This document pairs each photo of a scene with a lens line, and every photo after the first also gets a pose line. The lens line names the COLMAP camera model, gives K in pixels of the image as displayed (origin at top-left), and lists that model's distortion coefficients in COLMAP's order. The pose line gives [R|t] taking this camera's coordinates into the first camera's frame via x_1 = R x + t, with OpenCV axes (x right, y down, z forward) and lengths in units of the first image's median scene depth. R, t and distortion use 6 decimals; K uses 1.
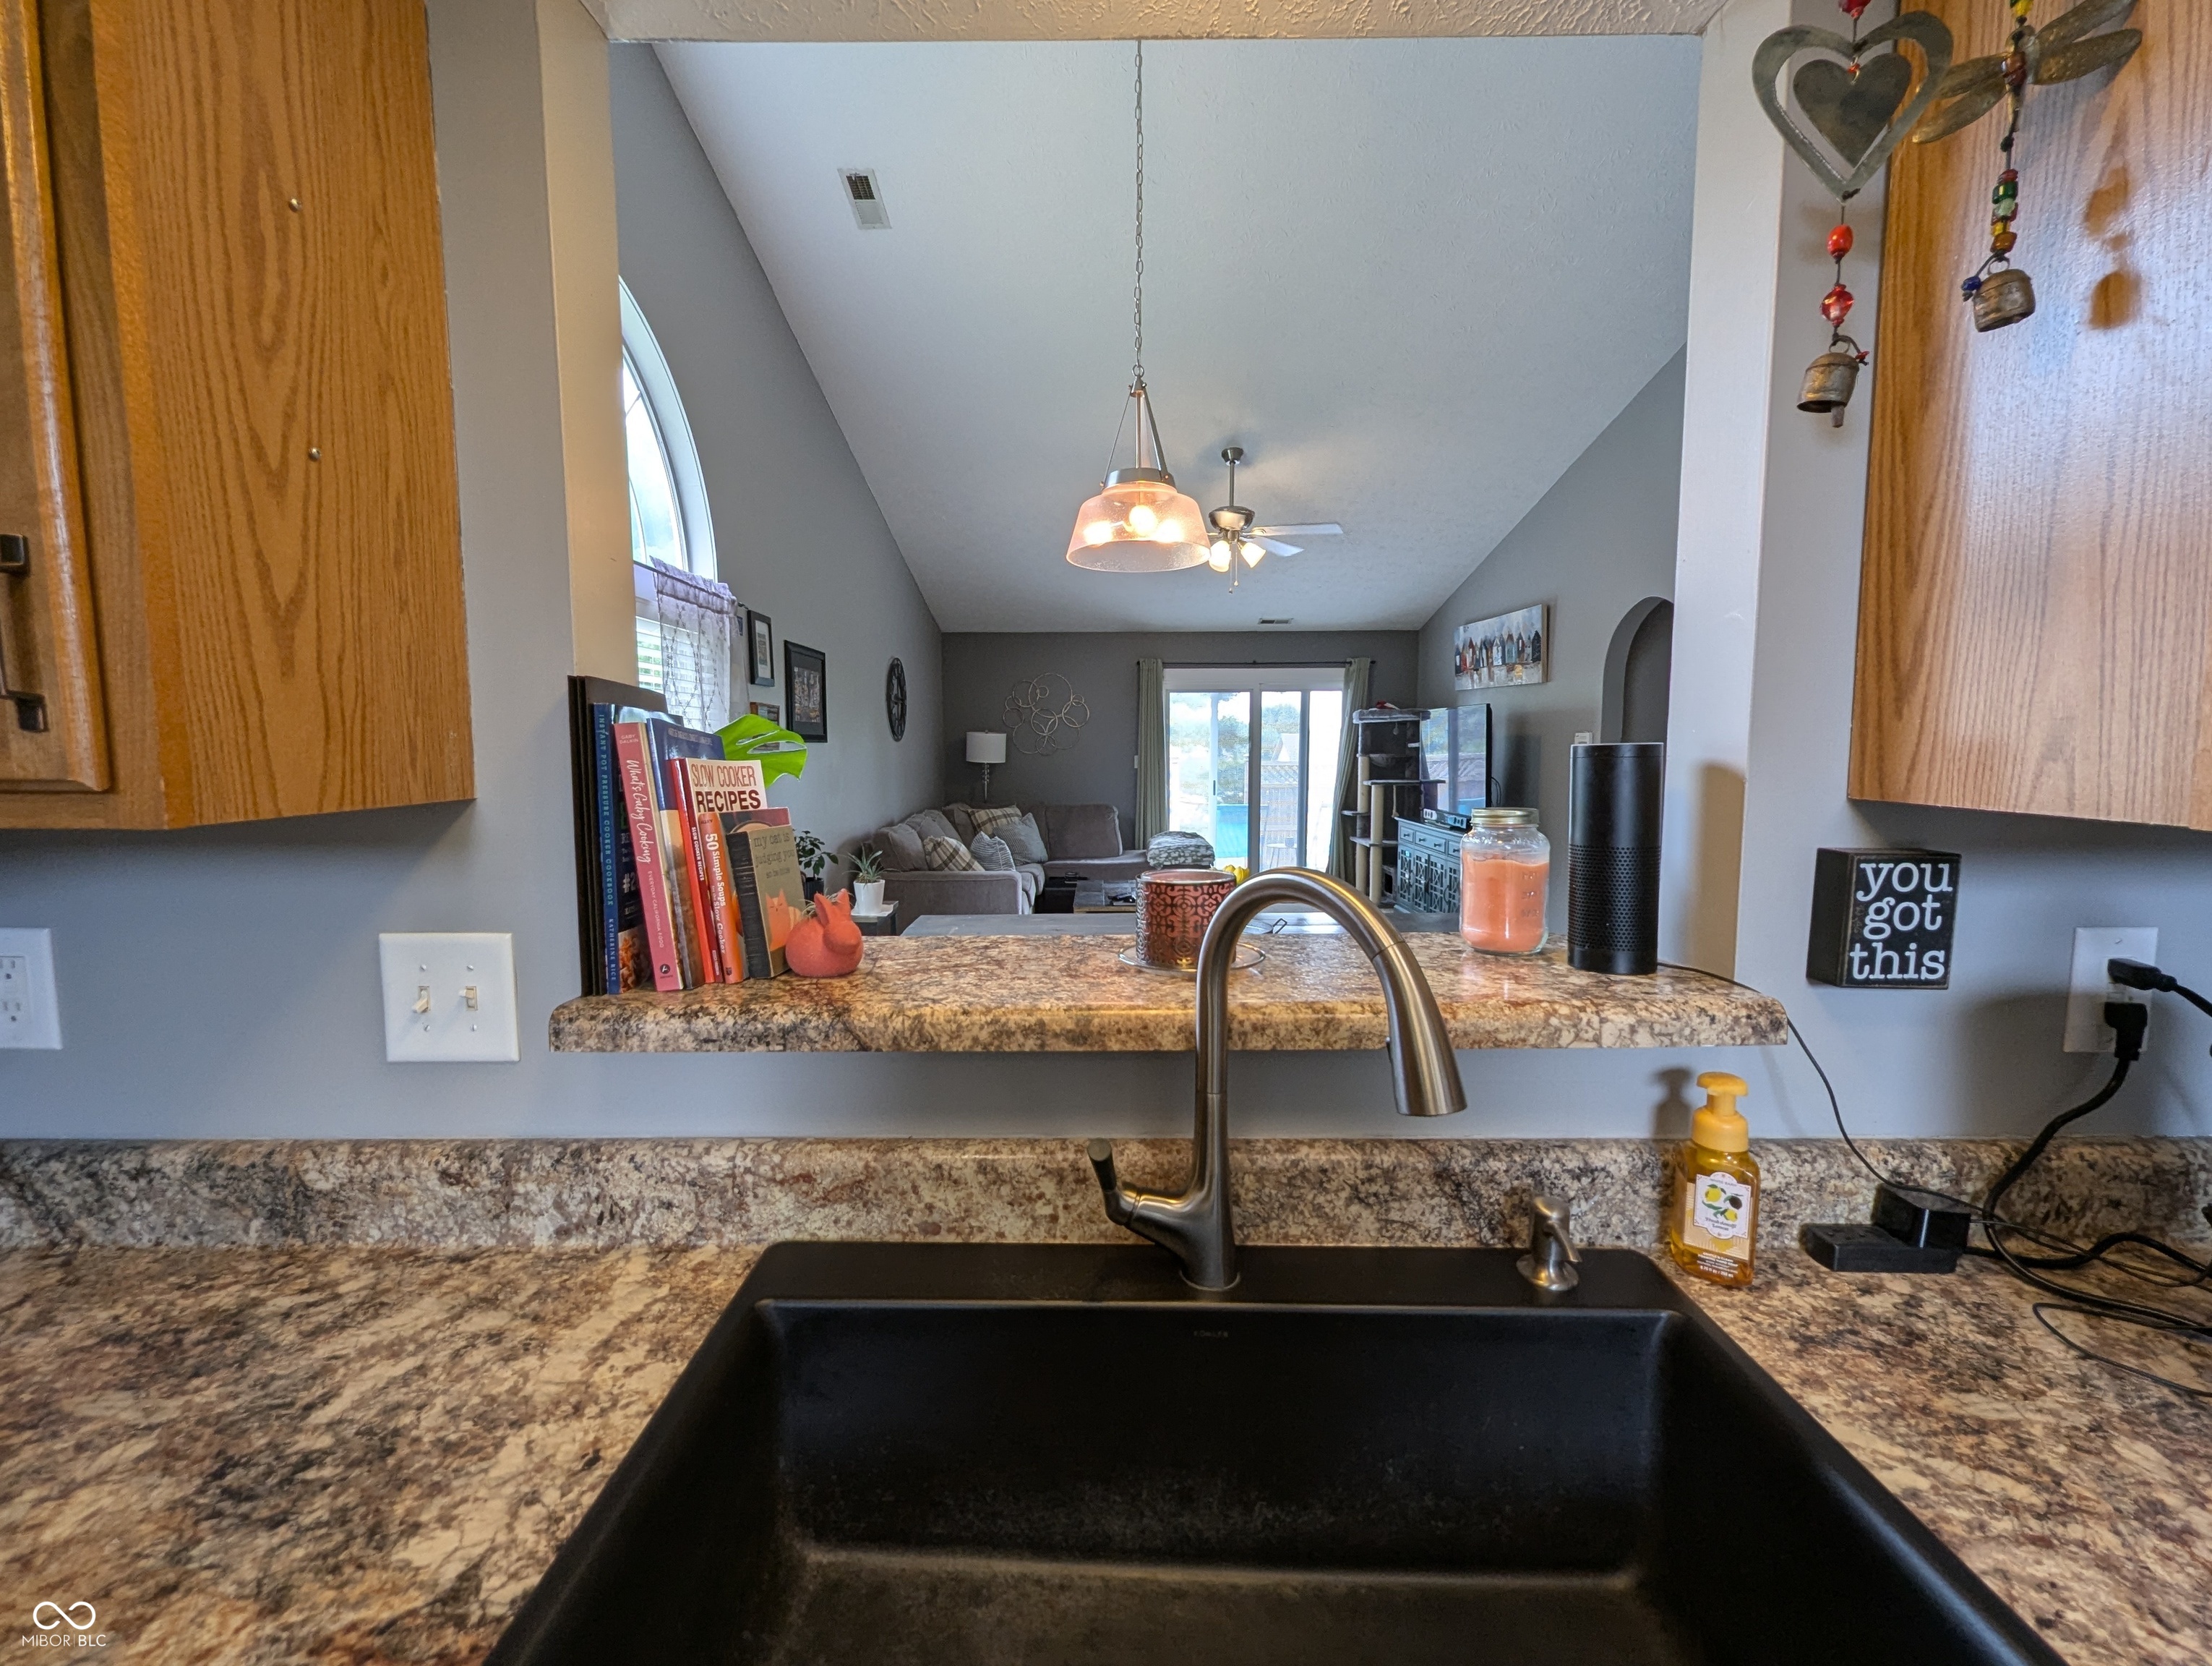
lens RADIAL K [[920.6, 0, 1090.4], [0, 920.6, 829.2], [0, 0, 1]] dist [0.001923, -0.001620]
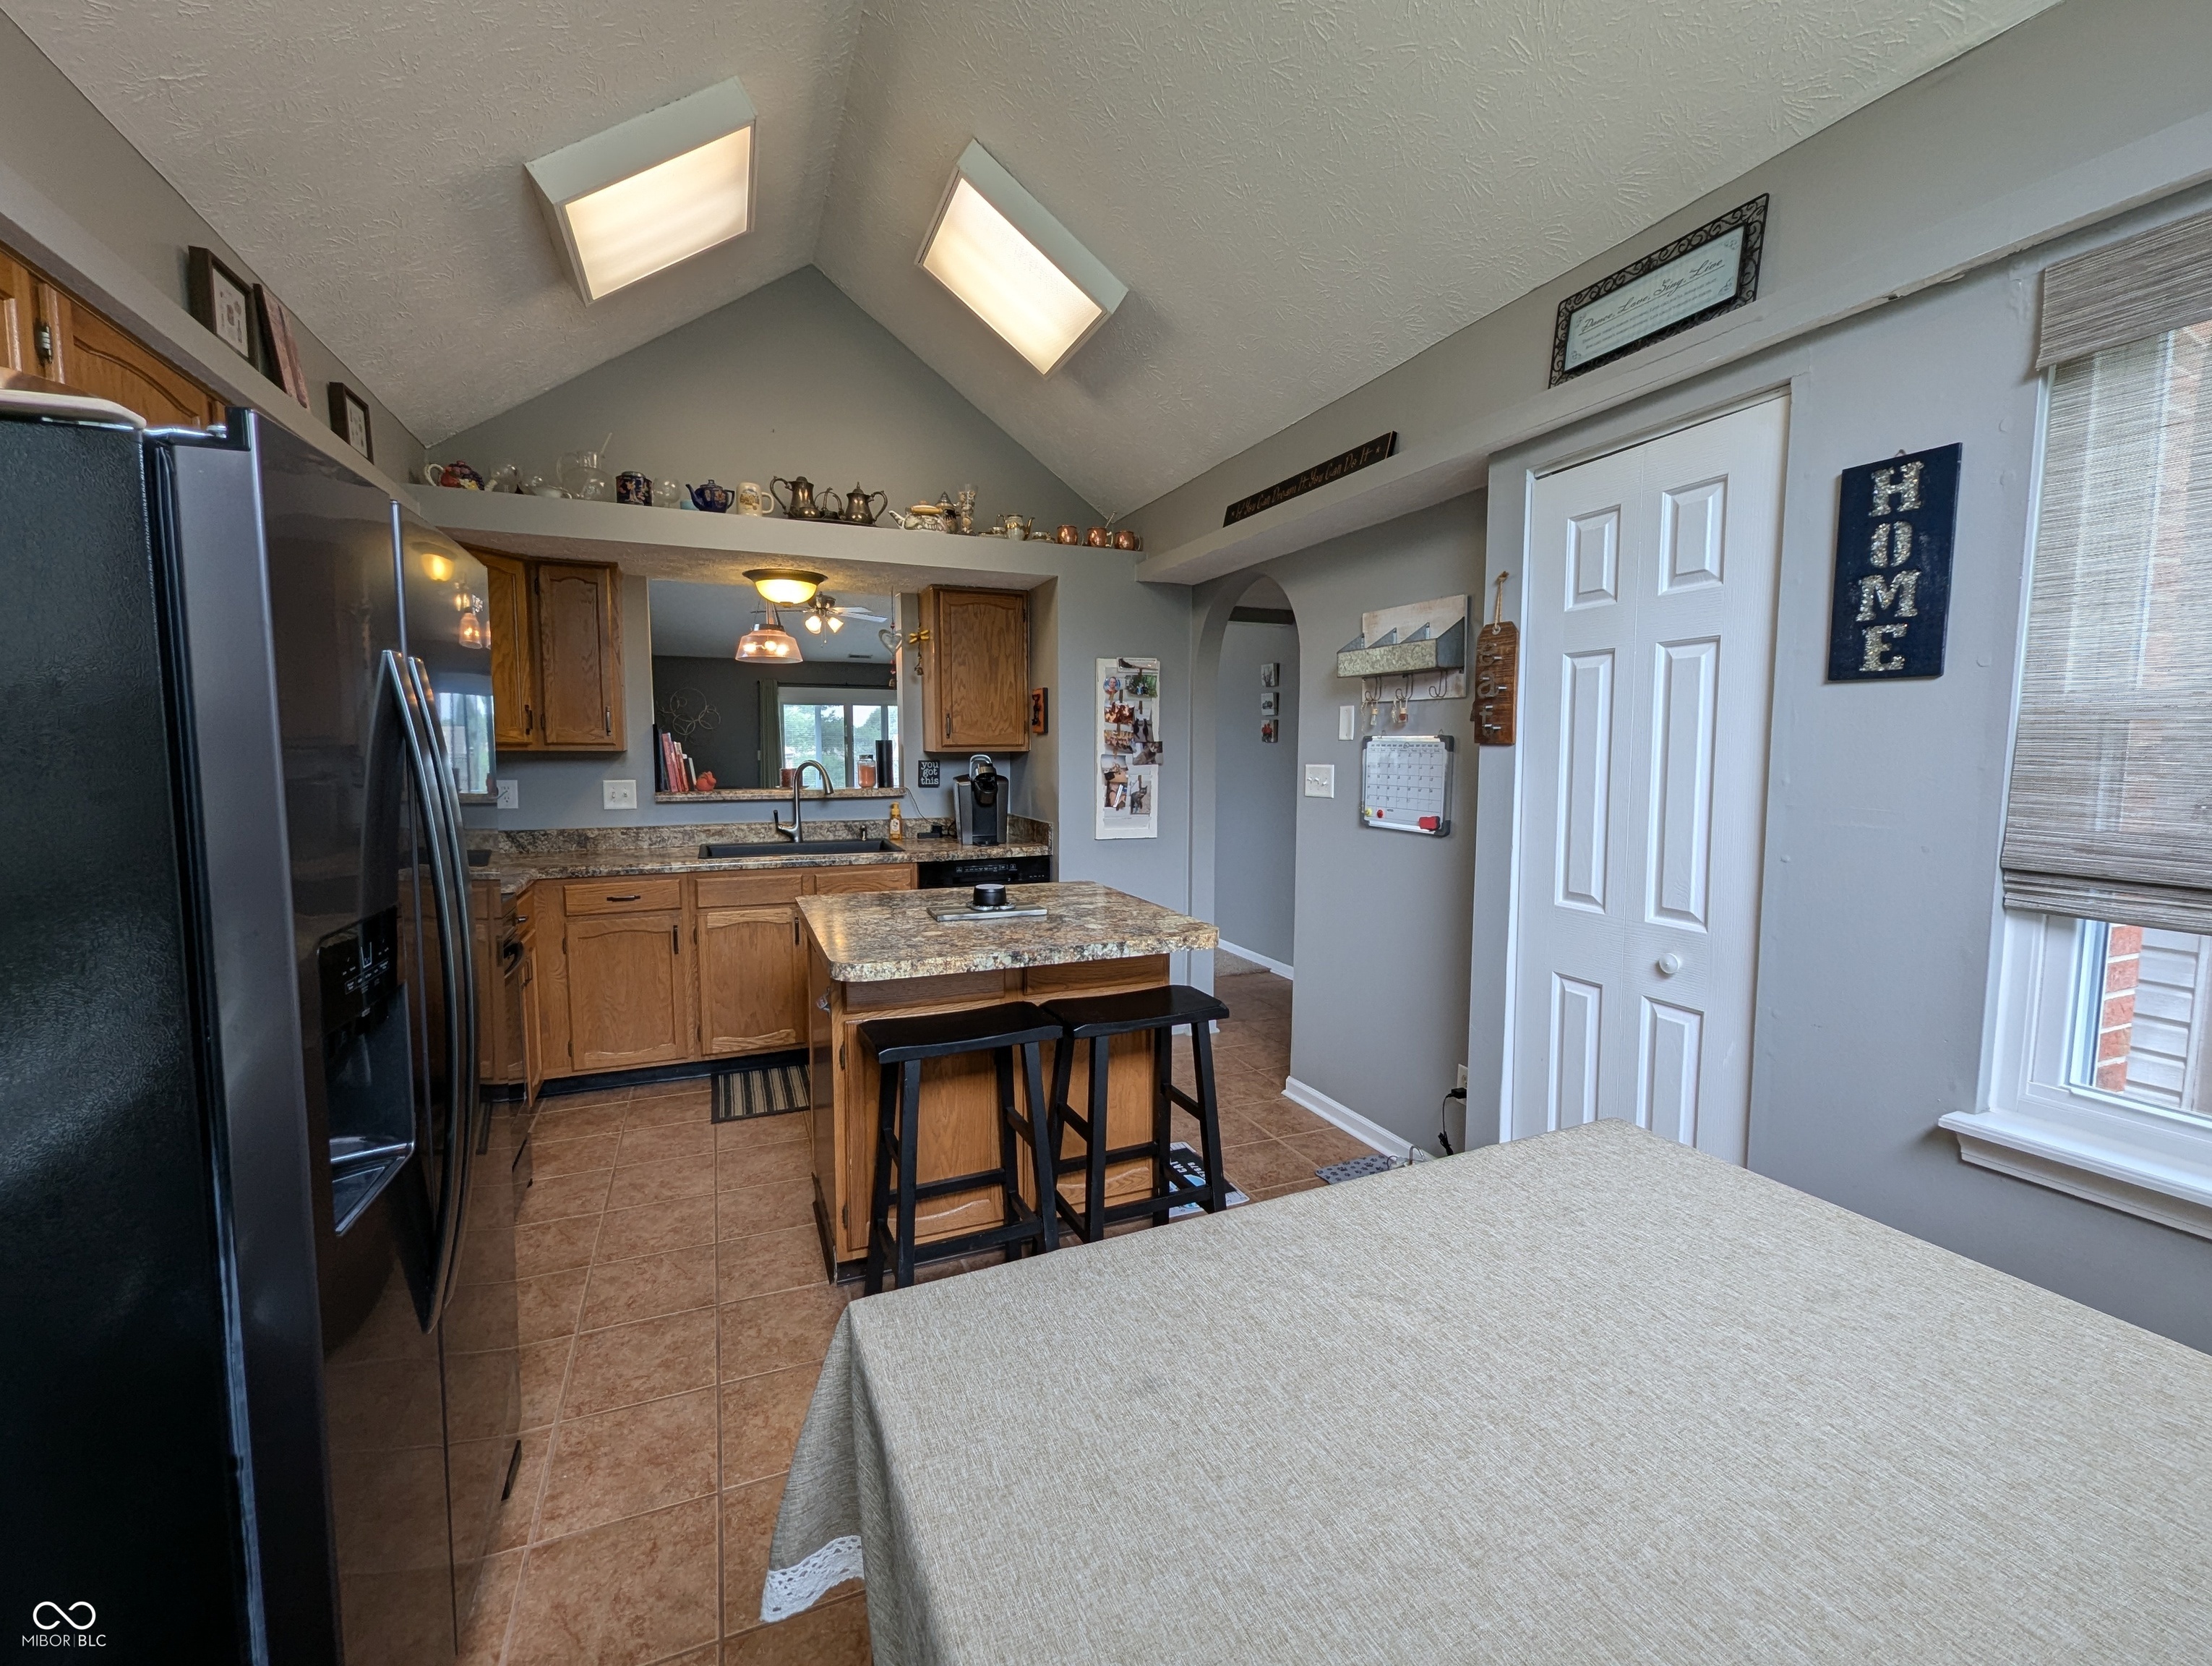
lens RADIAL K [[920.6, 0, 1094.4], [0, 920.6, 813.6], [0, 0, 1]] dist [0.001923, -0.001620]
pose [[0.916910, -0.027922, 0.398115, -0.045127], [0.034488, 0.999361, -0.009339, 0.049207], [-0.397601, 0.022293, 0.917288, -0.502127]]
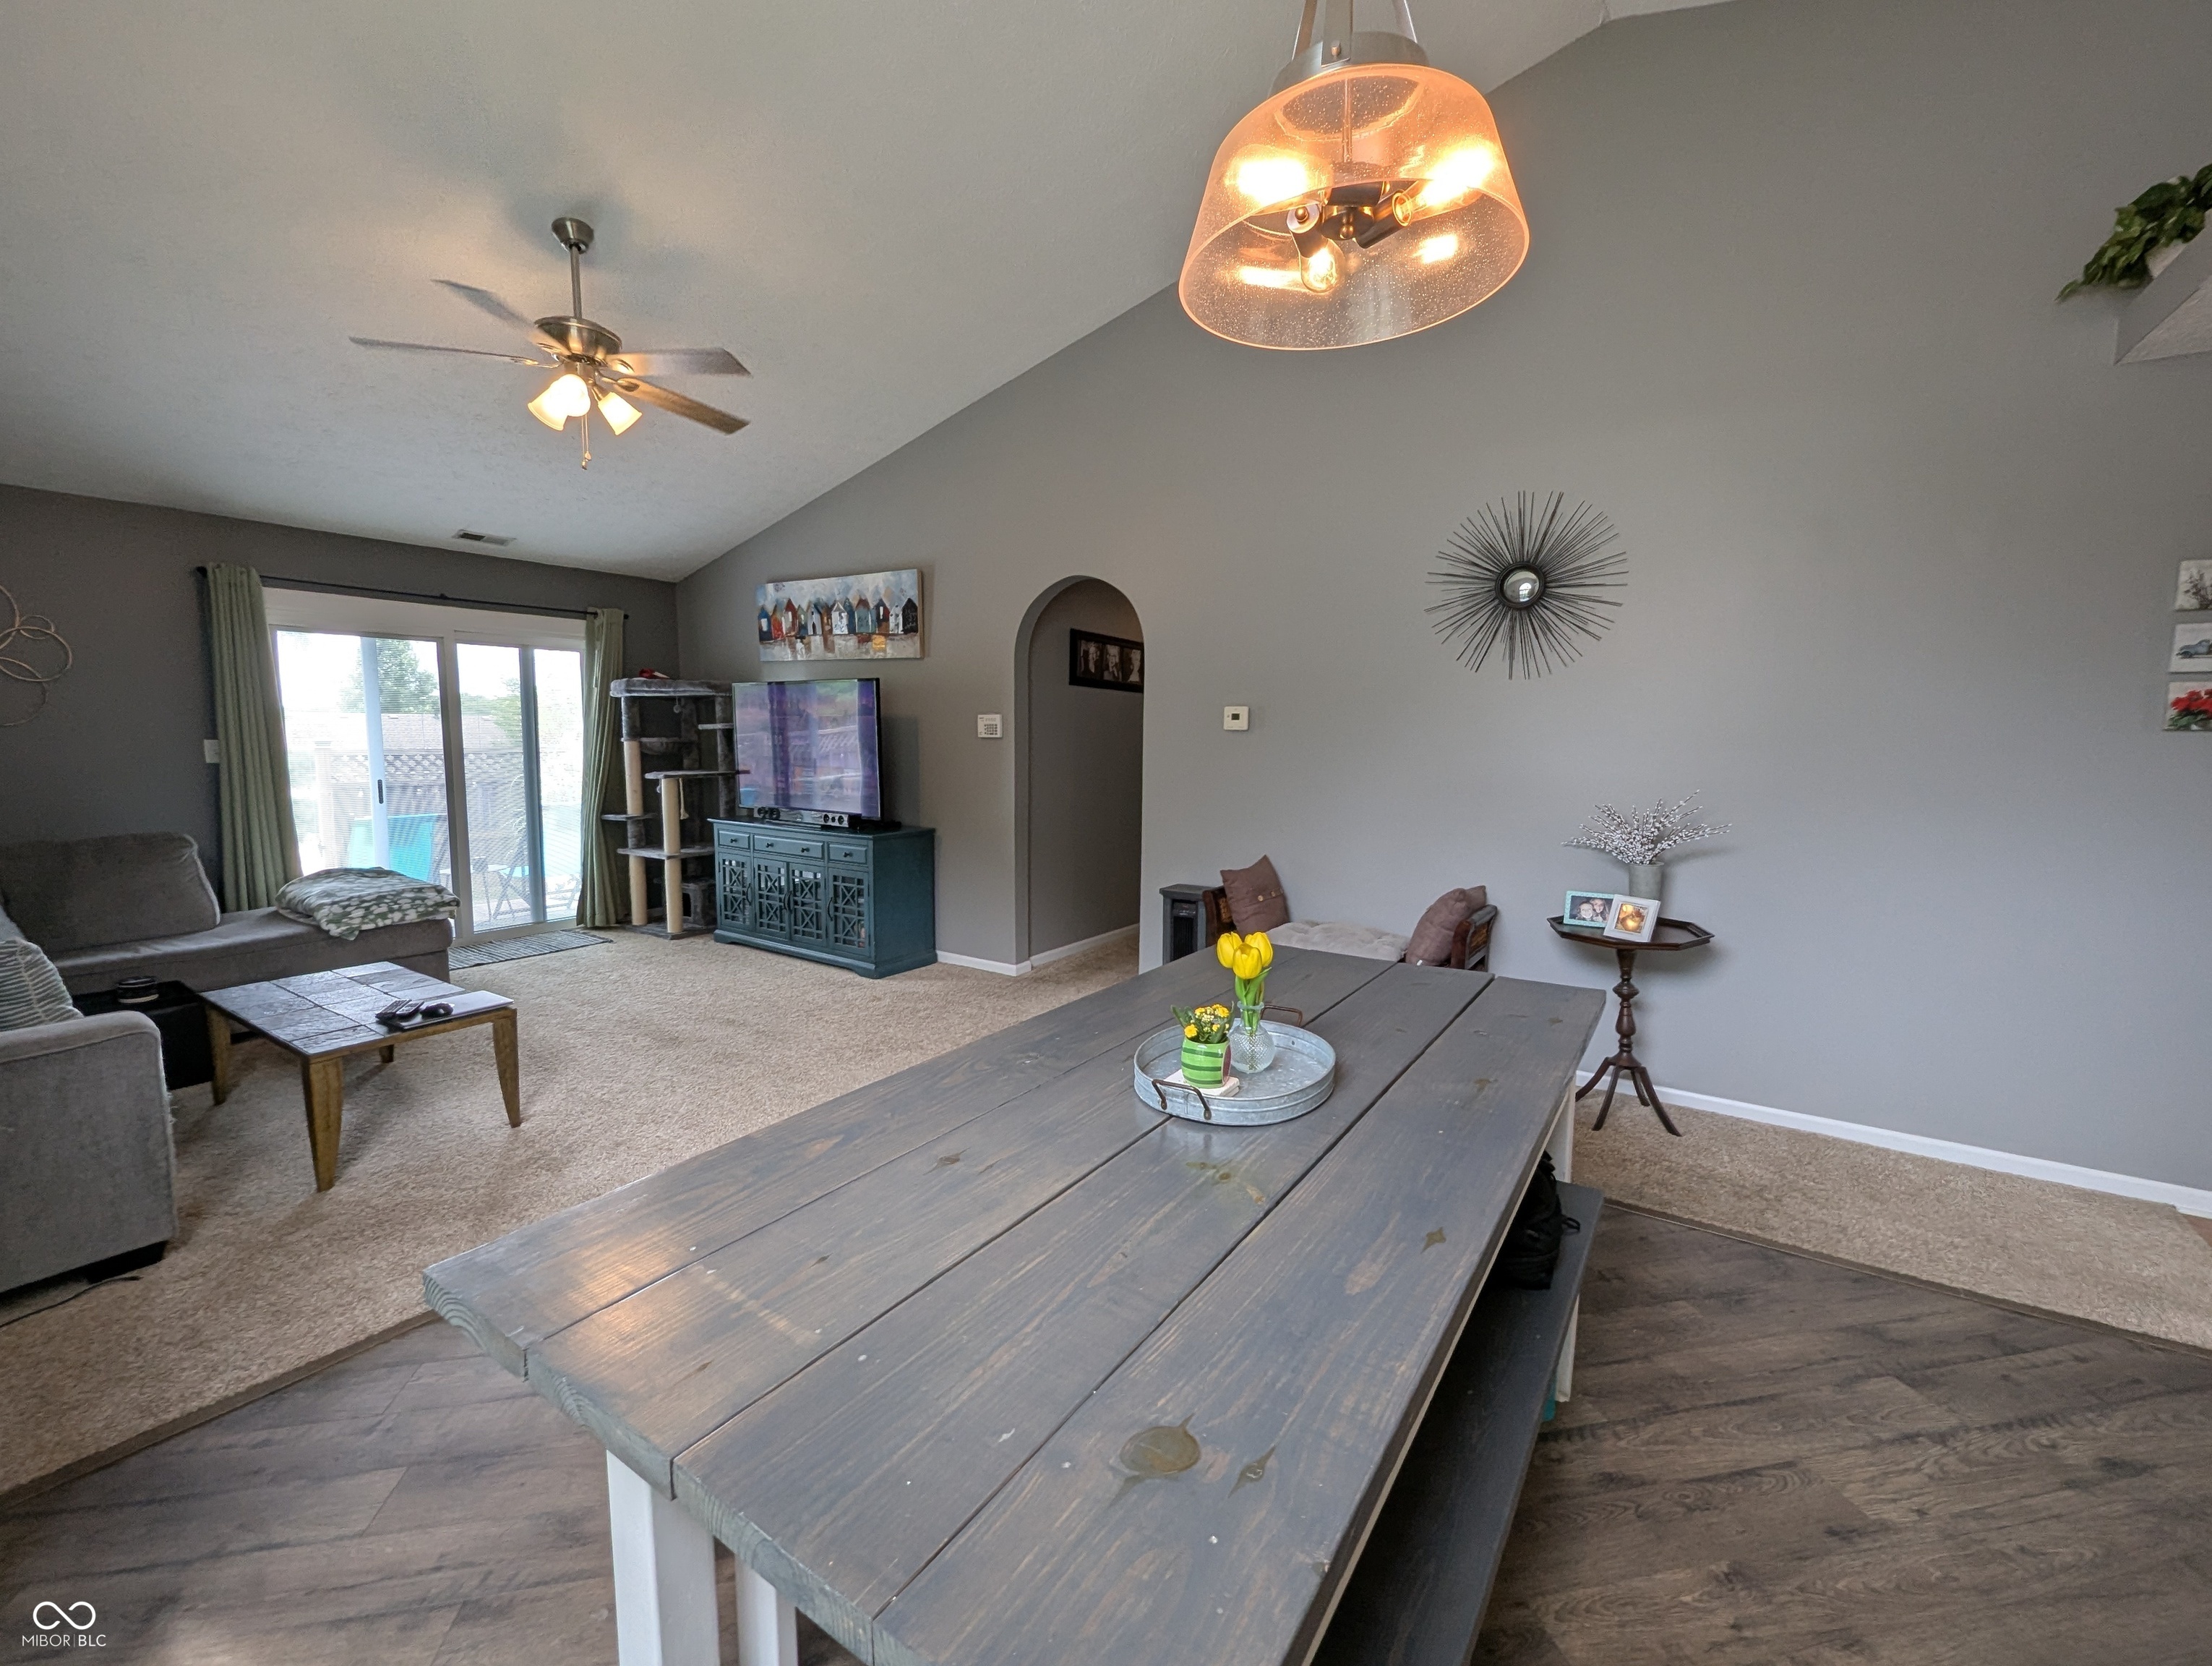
lens RADIAL K [[920.6, 0, 1098.4], [0, 920.6, 830.2], [0, 0, 1]] dist [0.001923, -0.001620]
pose [[0.549606, -0.081915, 0.831399, -0.139234], [0.068951, 0.996234, 0.052575, -0.021803], [-0.832574, 0.028430, 0.553184, 0.296285]]
